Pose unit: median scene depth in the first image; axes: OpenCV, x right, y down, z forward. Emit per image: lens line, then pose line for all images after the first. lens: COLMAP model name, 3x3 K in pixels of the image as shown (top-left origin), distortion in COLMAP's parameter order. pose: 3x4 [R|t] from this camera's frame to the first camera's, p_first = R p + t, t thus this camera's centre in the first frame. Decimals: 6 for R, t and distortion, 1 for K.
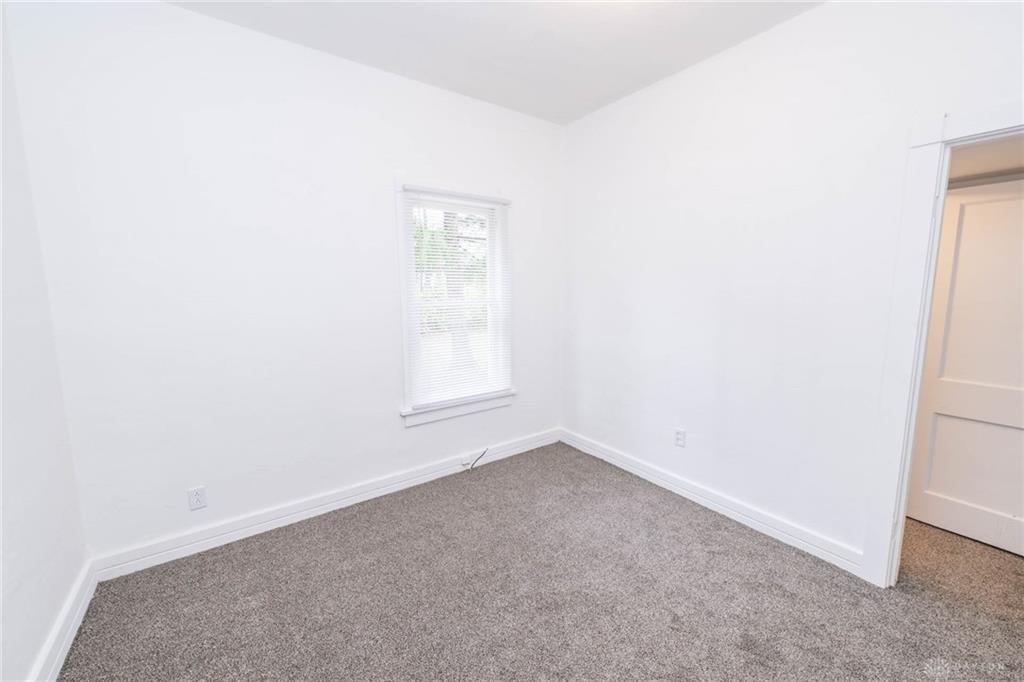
lens RADIAL K [[400.8, 0, 510.4], [0, 400.8, 338.0], [0, 0, 1]] dist [-0.001240, -0.000424]
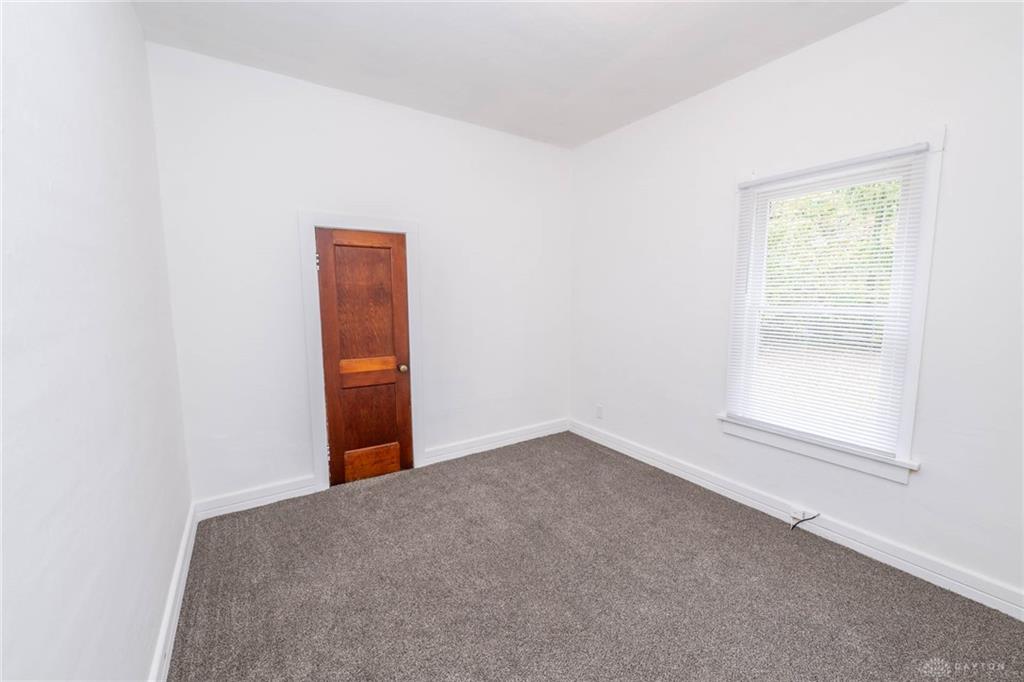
lens RADIAL K [[400.8, 0, 510.4], [0, 400.8, 338.0], [0, 0, 1]] dist [-0.001240, -0.000424]
pose [[-0.045221, 0.120328, -0.991704, 0.717643], [-0.118649, 0.985046, 0.124930, -0.066541], [0.991906, 0.123314, -0.030268, 0.489712]]
